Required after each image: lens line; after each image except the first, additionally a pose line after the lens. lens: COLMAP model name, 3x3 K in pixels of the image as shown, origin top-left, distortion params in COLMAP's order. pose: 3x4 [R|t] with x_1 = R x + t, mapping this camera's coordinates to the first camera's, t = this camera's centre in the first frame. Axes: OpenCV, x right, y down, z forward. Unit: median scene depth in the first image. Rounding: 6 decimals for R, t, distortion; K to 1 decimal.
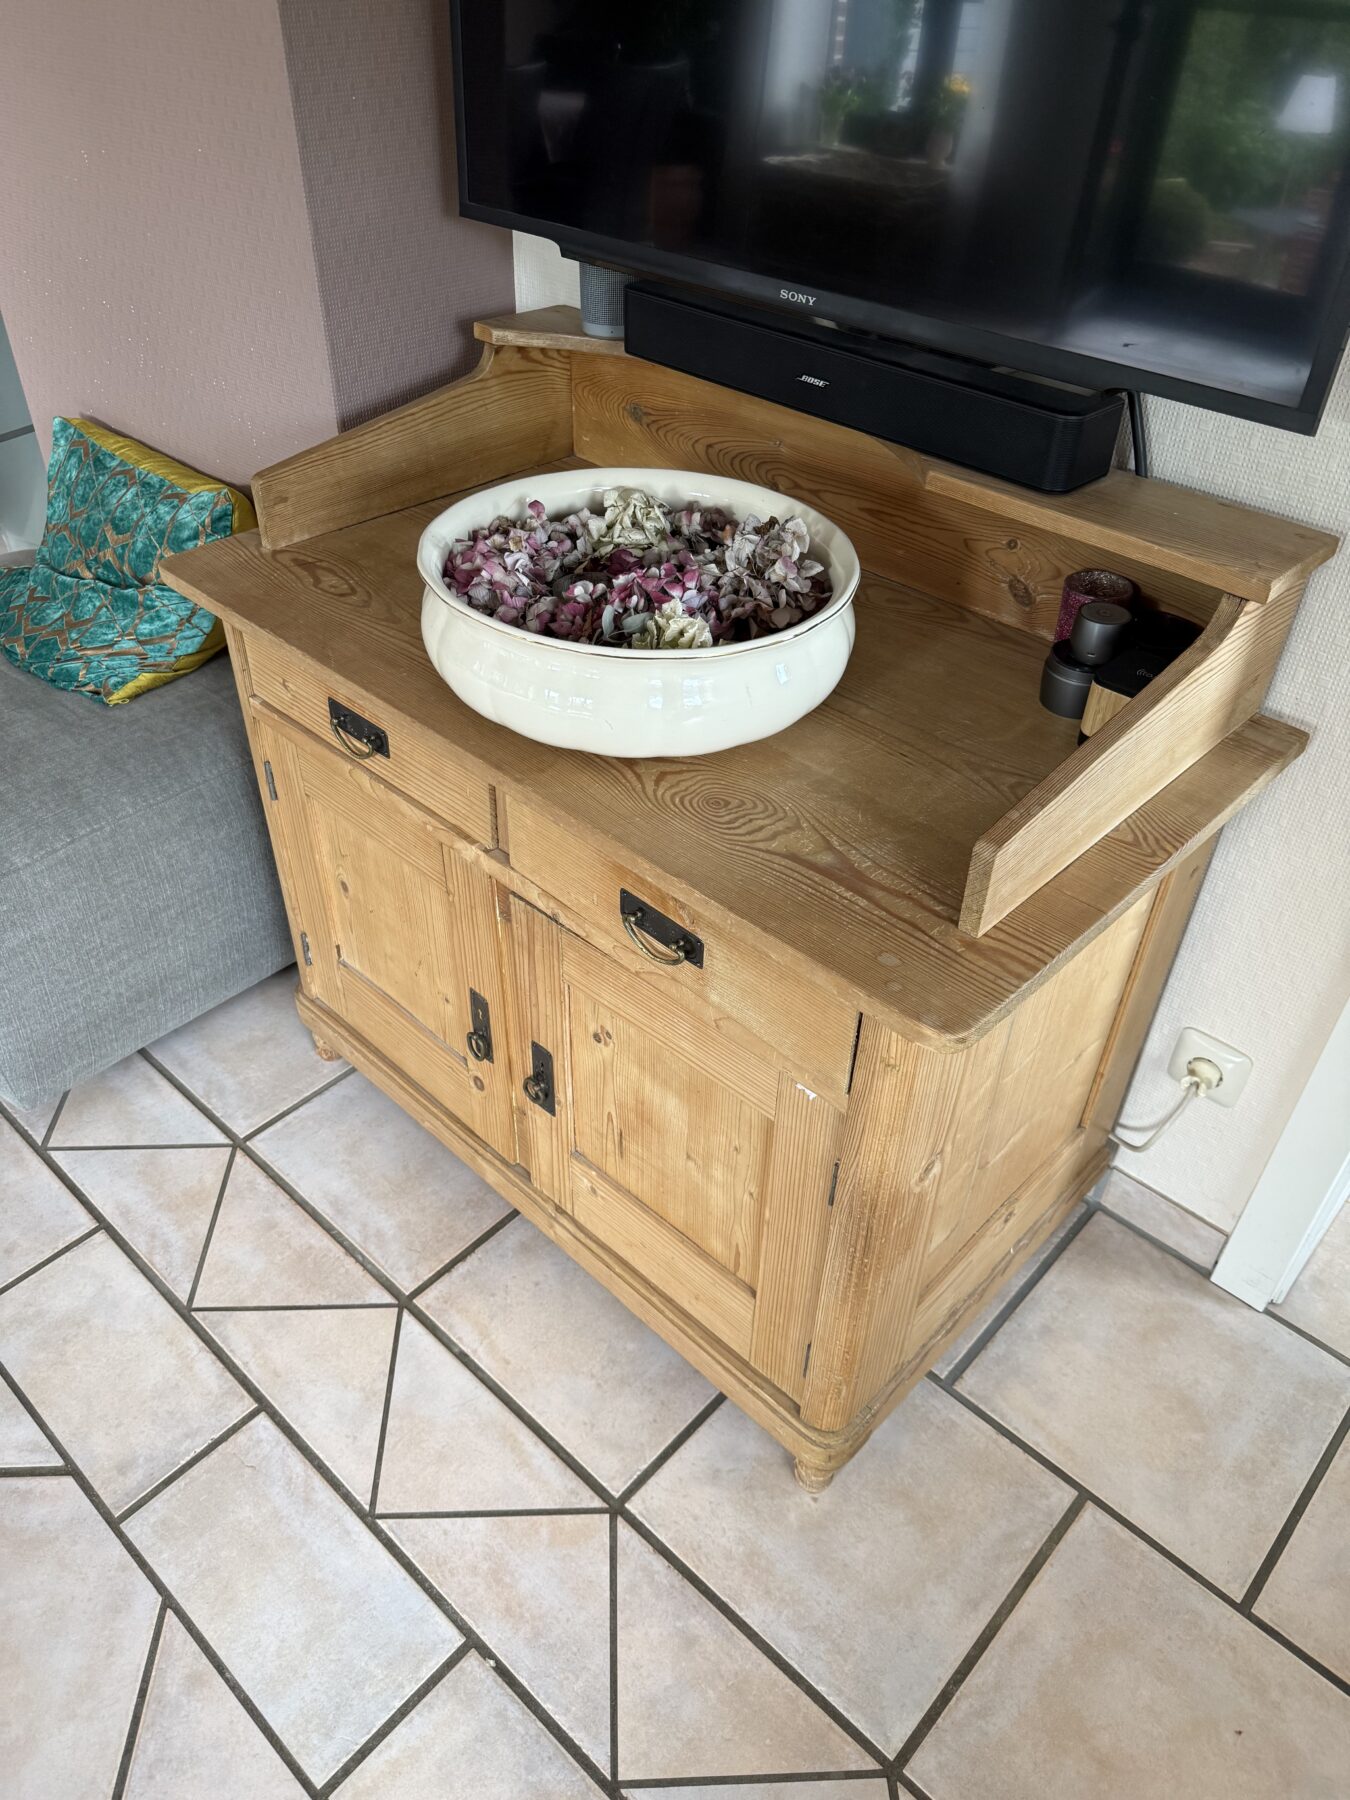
lens RADIAL K [[1281.9, 0, 679.1], [0, 1281.9, 901.0], [0, 0, 1]] dist [-0.004988, -0.002269]
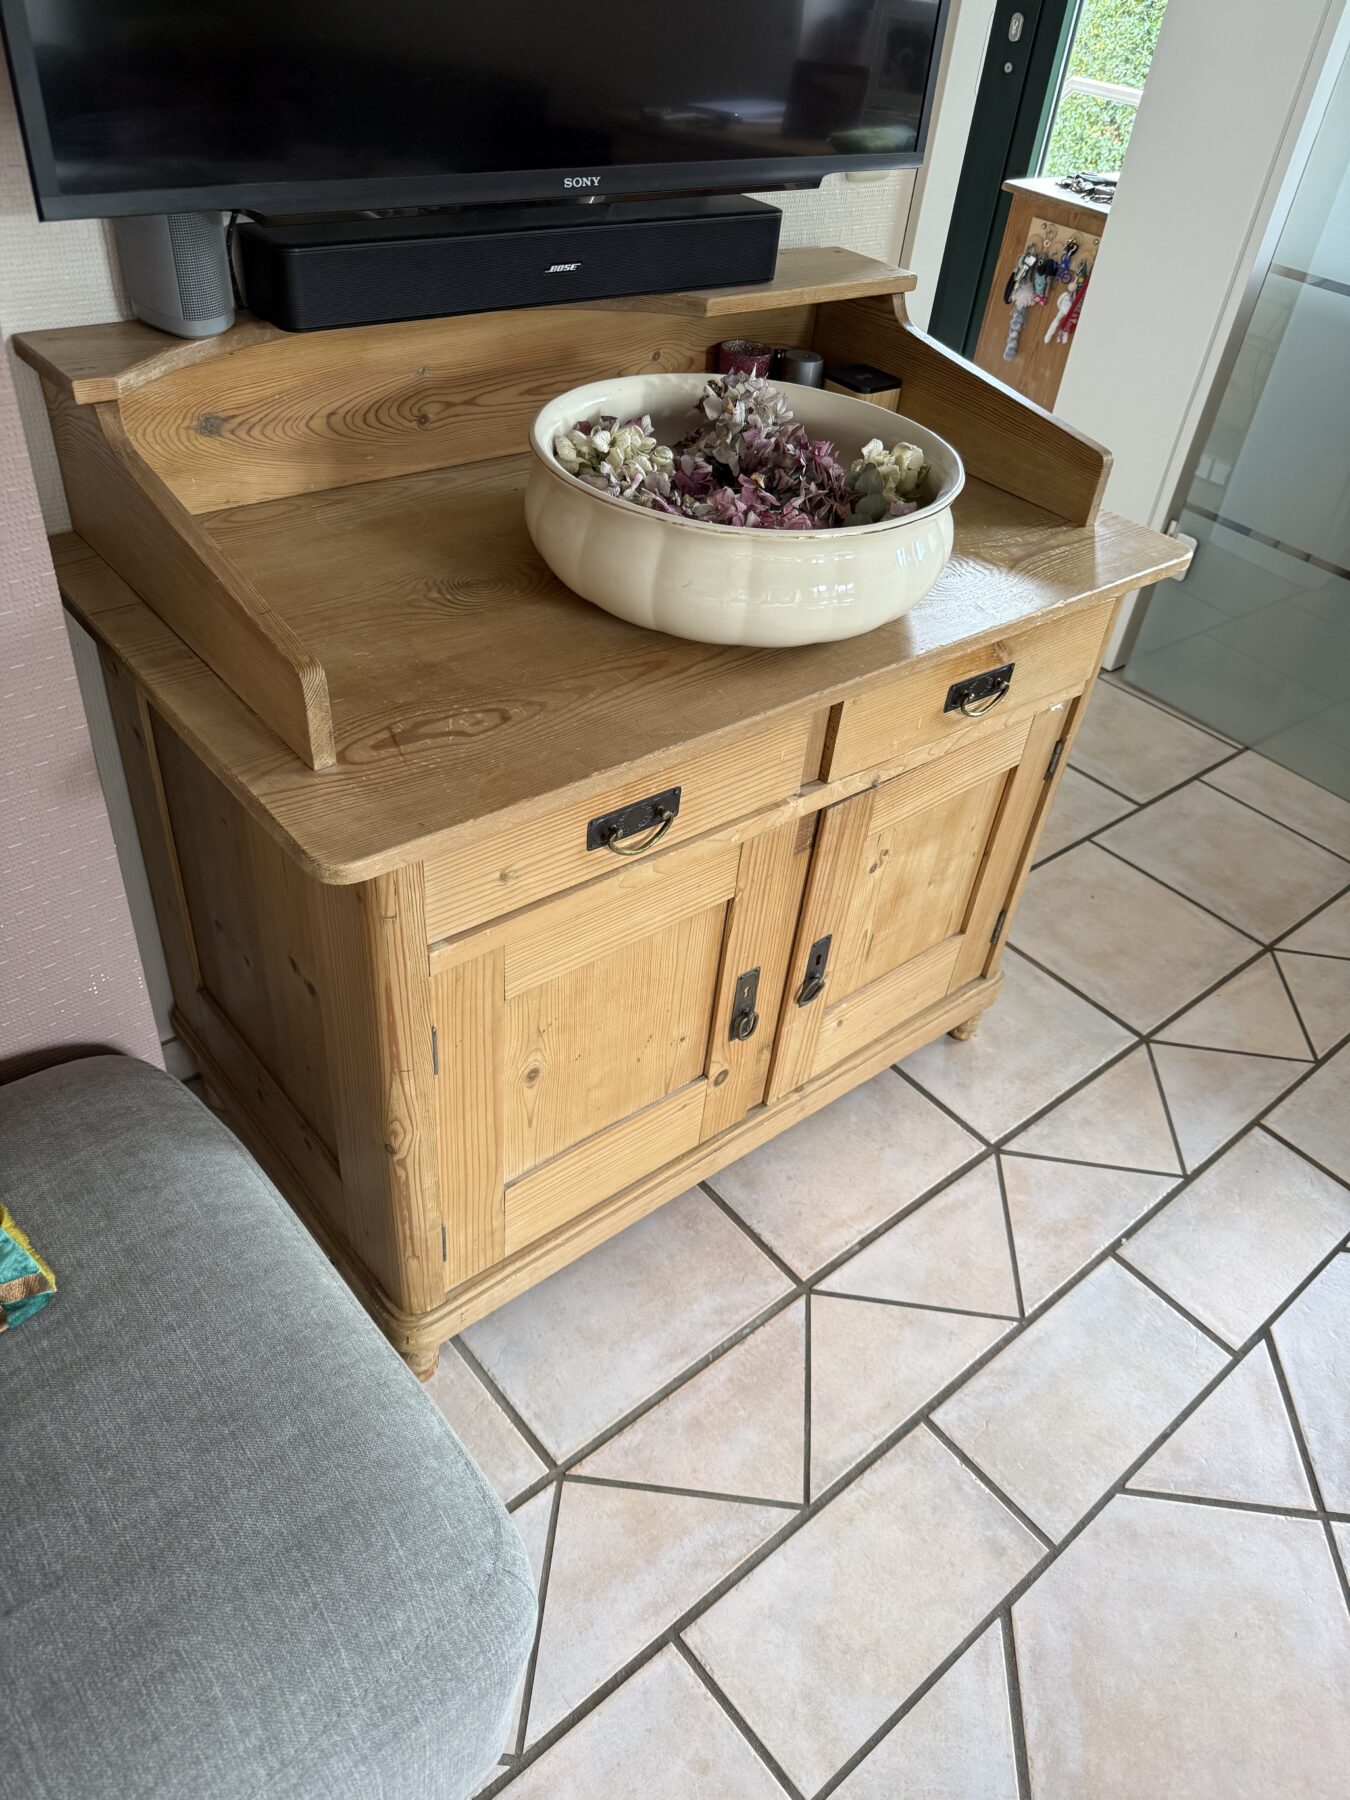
lens RADIAL K [[1283.7, 0, 675.0], [0, 1283.7, 900.0], [0, 0, 1]] dist [0.032396, -0.067279]
pose [[0.125318, -0.641089, 0.757166, -0.861271], [0.548470, 0.680724, 0.485589, -0.462869], [-0.826726, 0.354429, 0.436925, 0.606560]]
